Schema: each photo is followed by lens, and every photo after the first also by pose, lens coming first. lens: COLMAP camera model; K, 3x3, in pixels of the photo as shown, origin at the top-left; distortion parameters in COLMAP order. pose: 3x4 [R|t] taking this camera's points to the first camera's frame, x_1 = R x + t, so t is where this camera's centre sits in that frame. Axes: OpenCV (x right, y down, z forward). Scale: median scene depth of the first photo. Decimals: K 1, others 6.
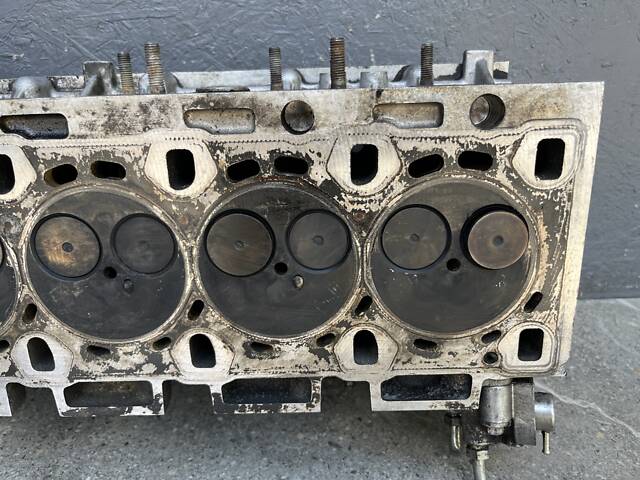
lens RADIAL K [[492.0, 0, 320.6], [0, 492.0, 239.4], [0, 0, 1]] dist [0.046395, -0.084655]
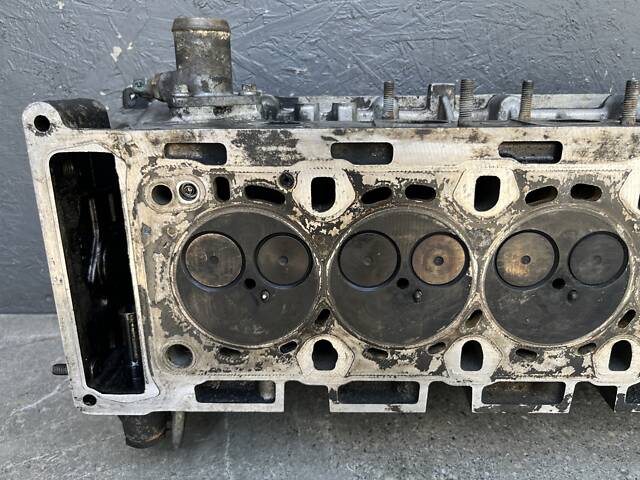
lens RADIAL K [[492.0, 0, 324.2], [0, 492.0, 241.4], [0, 0, 1]] dist [0.046395, -0.084655]
pose [[0.999766, 0.021041, 0.004967, -0.927214], [-0.021060, 0.999771, 0.003733, -0.019379], [-0.004887, -0.003837, 0.999981, -0.098241]]
